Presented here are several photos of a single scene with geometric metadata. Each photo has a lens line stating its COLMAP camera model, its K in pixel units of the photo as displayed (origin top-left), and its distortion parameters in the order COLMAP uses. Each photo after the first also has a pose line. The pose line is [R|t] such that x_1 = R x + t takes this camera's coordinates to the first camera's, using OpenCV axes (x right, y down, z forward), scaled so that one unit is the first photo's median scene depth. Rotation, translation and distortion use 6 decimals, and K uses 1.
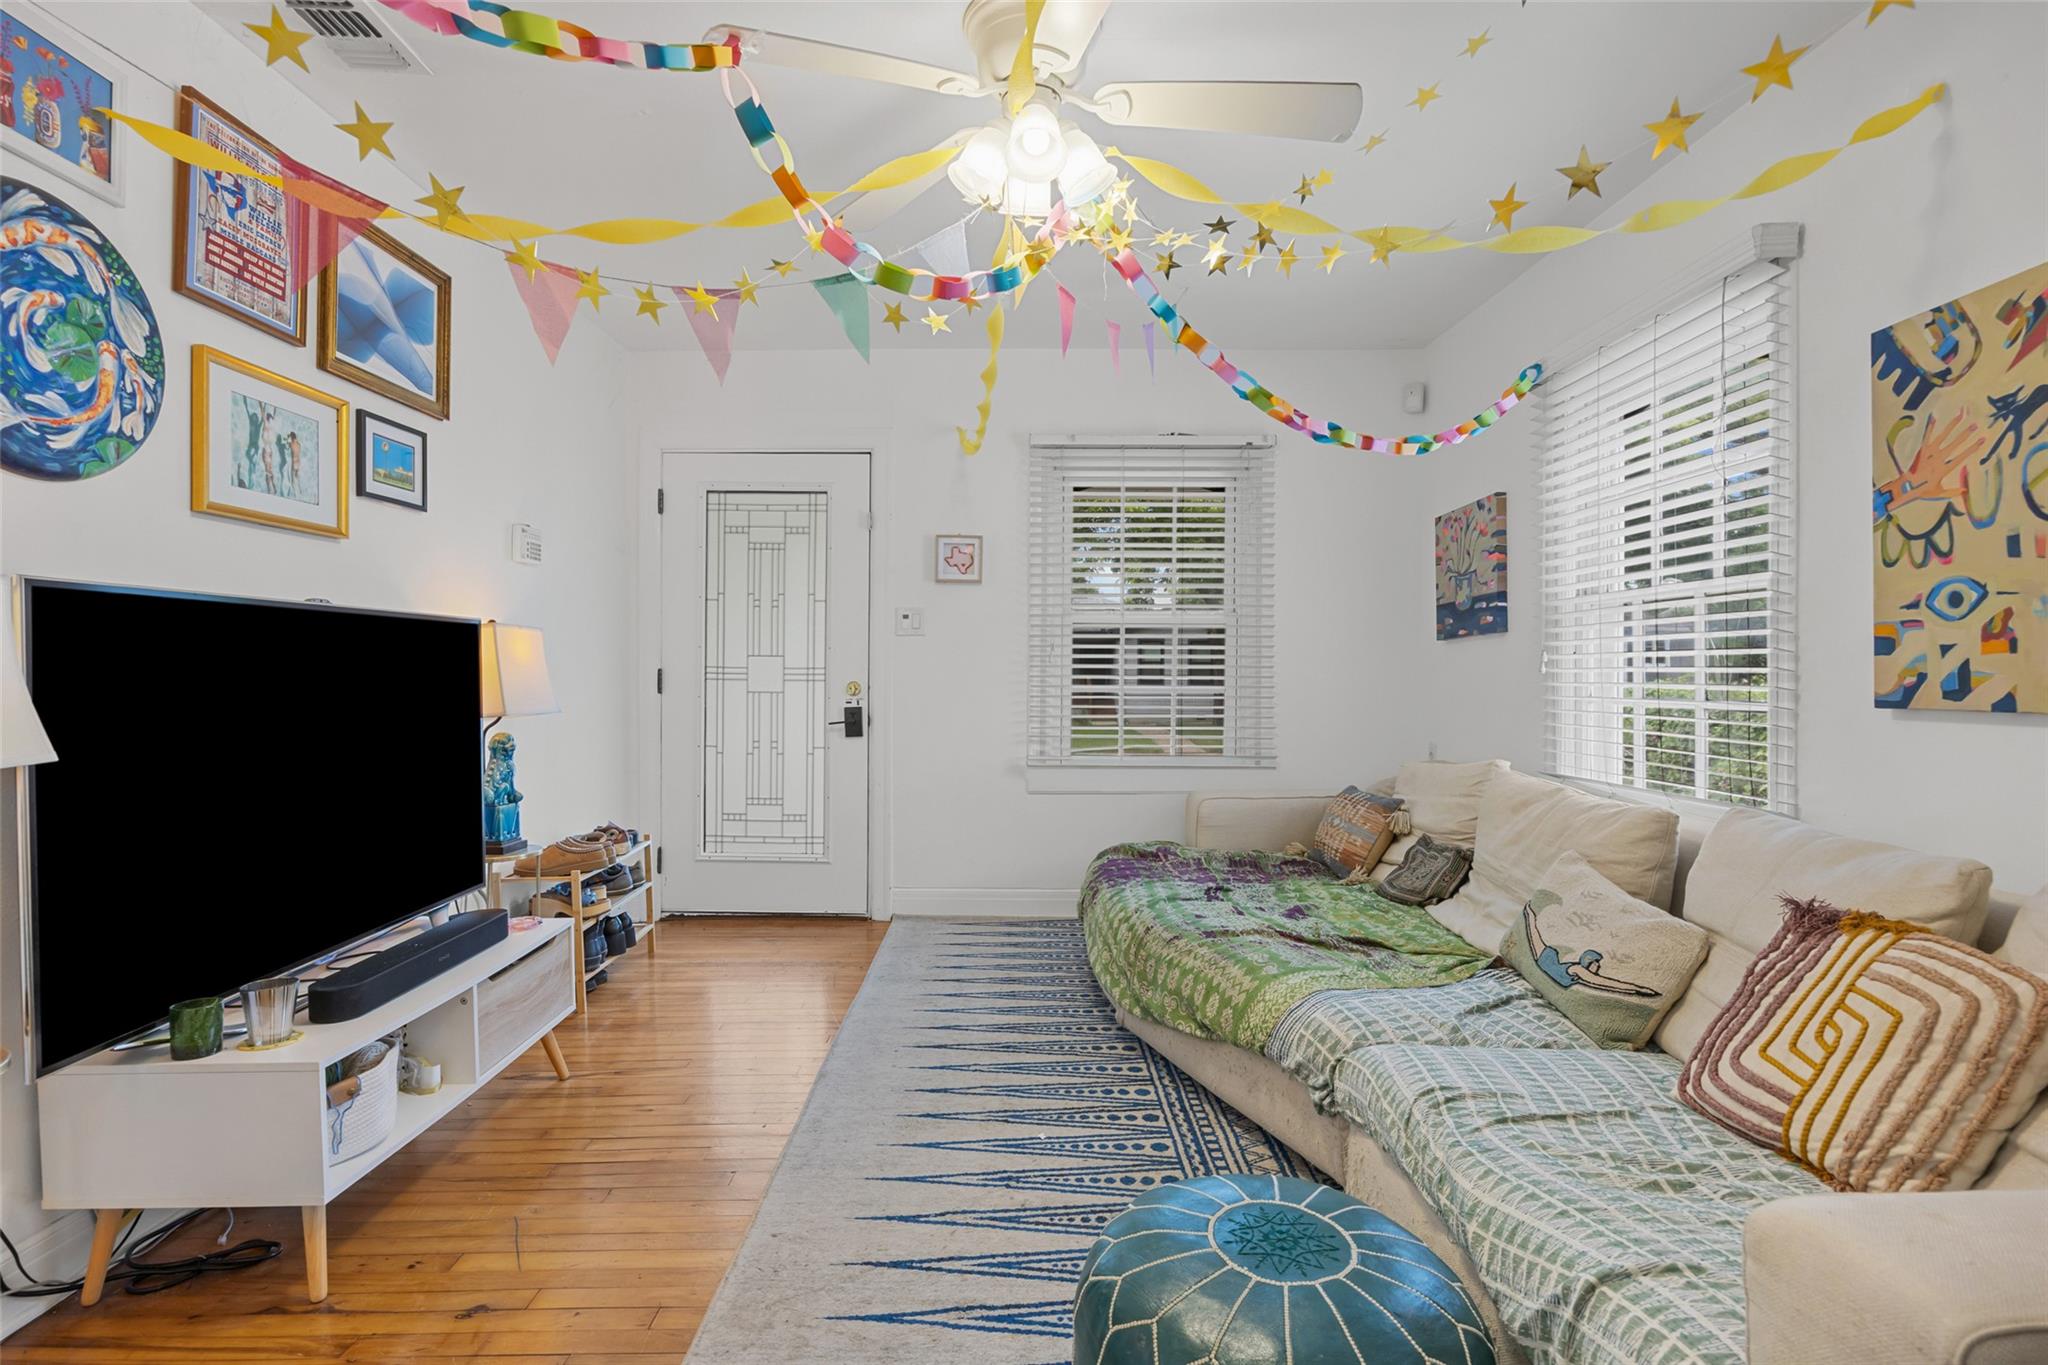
lens RADIAL K [[982.2, 0, 1024.0], [0, 982.2, 682.5], [0, 0, 1]] dist [-0.001791, -0.000400]
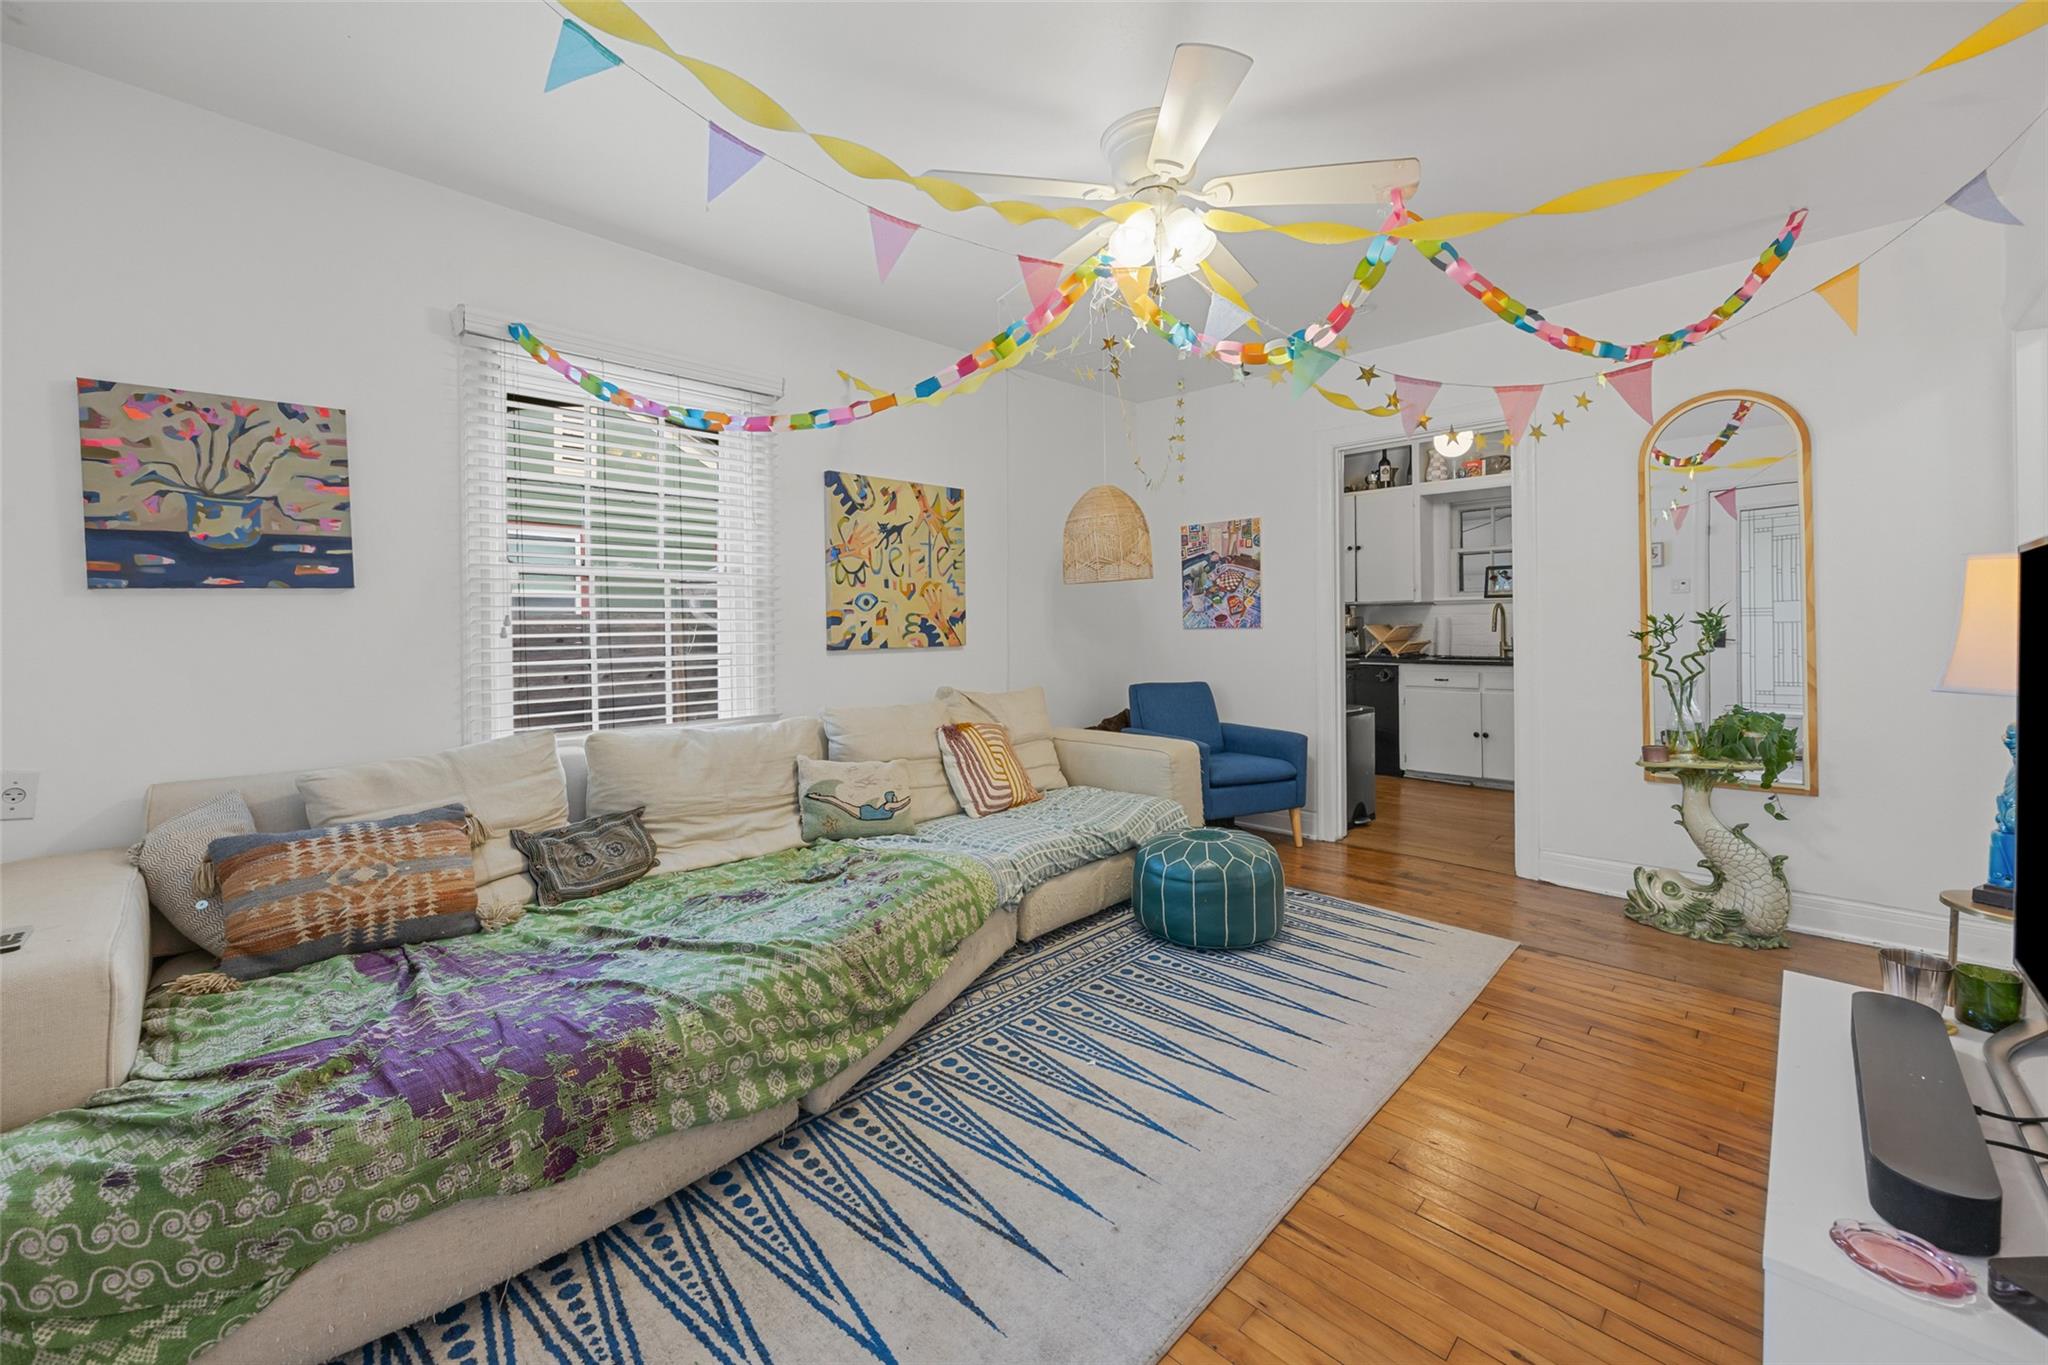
lens RADIAL K [[798.5, 0, 1029.2], [0, 798.5, 641.6], [0, 0, 1]] dist [-0.000168, 0.000012]
pose [[-0.706164, -0.004924, 0.708032, -0.669696], [0.017056, 0.999567, 0.023963, -0.028102], [-0.707843, 0.028998, -0.705774, 2.008411]]
